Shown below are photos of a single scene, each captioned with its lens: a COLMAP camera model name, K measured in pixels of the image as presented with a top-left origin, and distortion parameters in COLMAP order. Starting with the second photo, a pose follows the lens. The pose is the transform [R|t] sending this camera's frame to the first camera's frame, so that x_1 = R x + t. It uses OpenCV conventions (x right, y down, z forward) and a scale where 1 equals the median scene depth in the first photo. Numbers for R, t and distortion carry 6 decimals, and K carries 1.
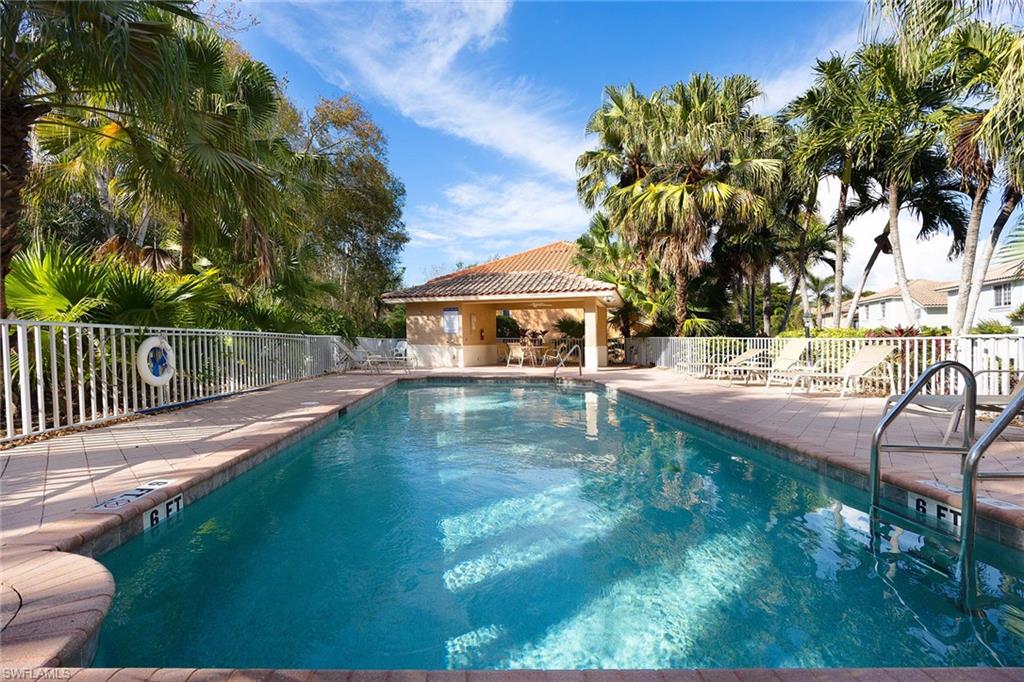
lens RADIAL K [[409.8, 0, 513.7], [0, 409.8, 359.4], [0, 0, 1]] dist [-0.001691, 0.000225]
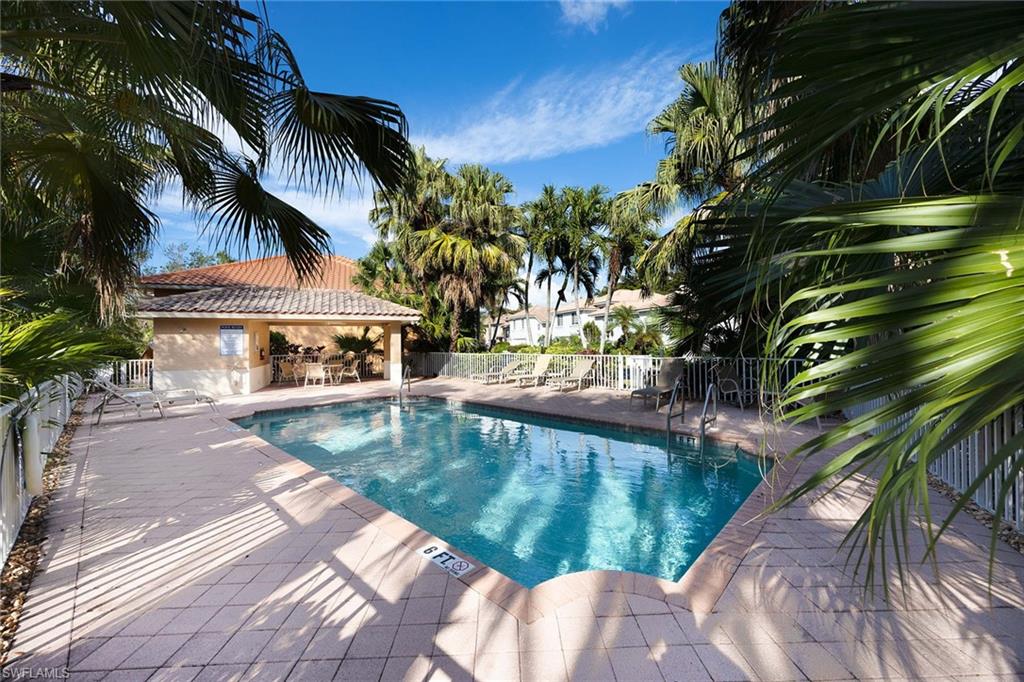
lens RADIAL K [[392.0, 0, 516.1], [0, 392.0, 337.6], [0, 0, 1]] dist [-0.002504, -0.000007]
pose [[0.692247, -0.005761, 0.721637, -0.345005], [0.039306, 0.998785, -0.029732, -0.055461], [-0.720589, 0.048946, 0.691632, 0.013426]]
